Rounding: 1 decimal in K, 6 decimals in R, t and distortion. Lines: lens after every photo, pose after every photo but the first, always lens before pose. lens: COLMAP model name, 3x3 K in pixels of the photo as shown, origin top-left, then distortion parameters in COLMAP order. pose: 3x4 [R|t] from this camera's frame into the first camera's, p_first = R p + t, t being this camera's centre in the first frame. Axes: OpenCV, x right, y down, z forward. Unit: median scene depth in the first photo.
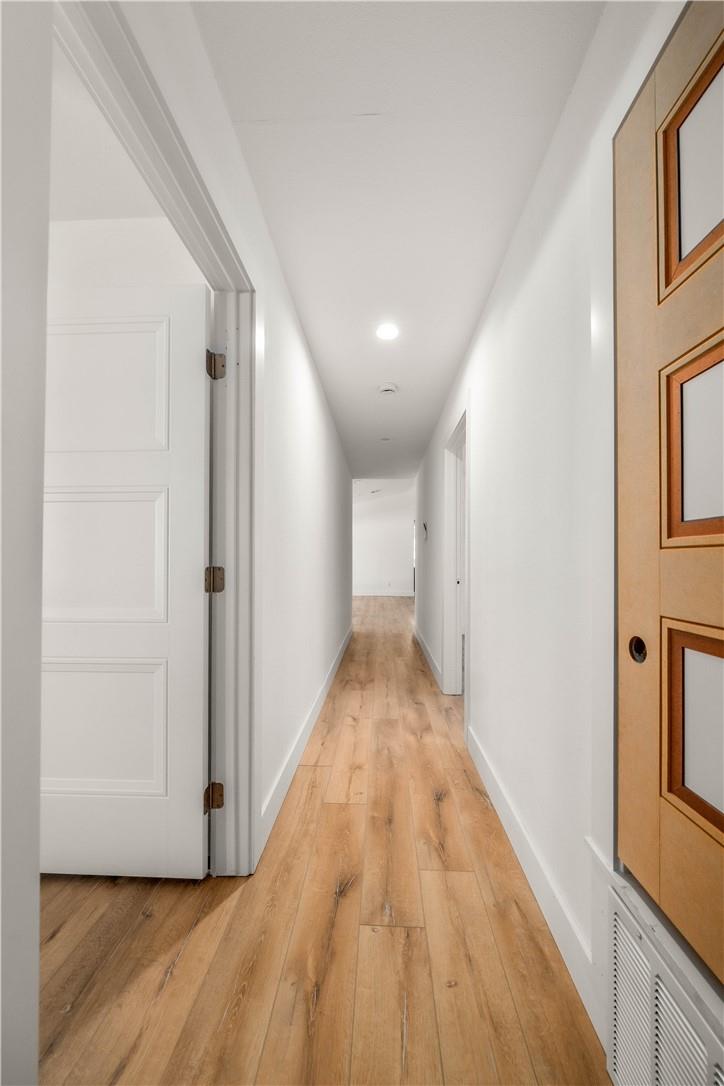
lens RADIAL K [[372.3, 0, 366.6], [0, 372.3, 562.0], [0, 0, 1]] dist [-0.002048, 0.001264]
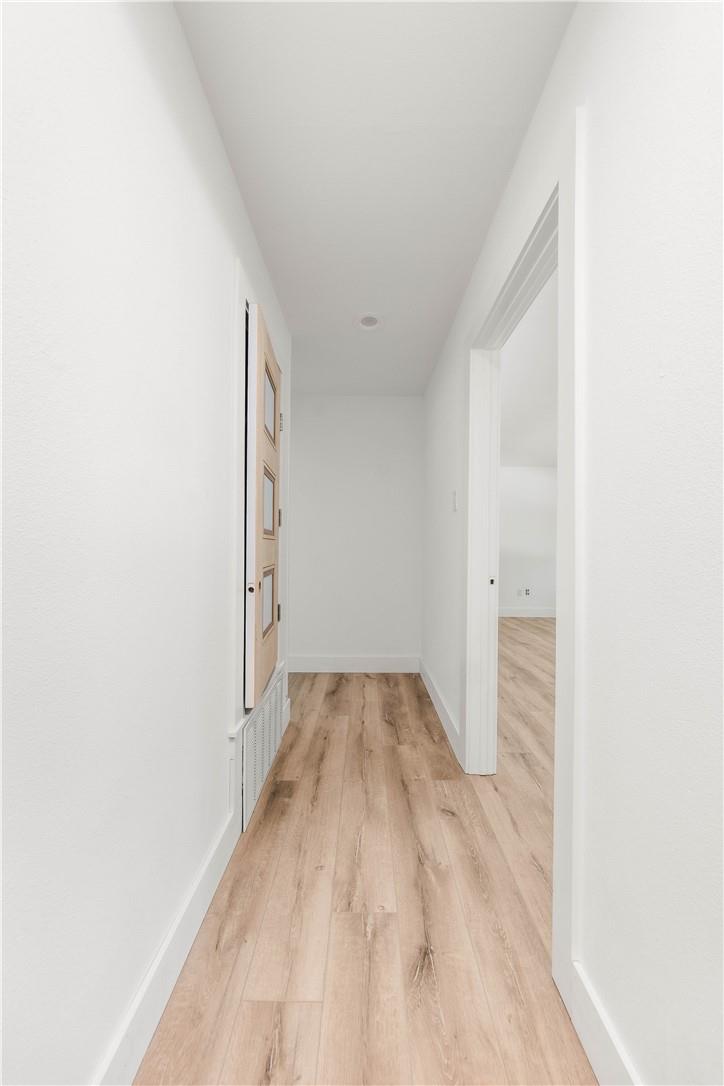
lens RADIAL K [[372.3, 0, 358.5], [0, 372.3, 544.1], [0, 0, 1]] dist [-0.002048, 0.001264]
pose [[-0.999586, -0.012835, -0.025753, 0.123922], [-0.012699, 0.999905, -0.005441, 0.001342], [0.025820, -0.005112, -0.999654, 2.018507]]
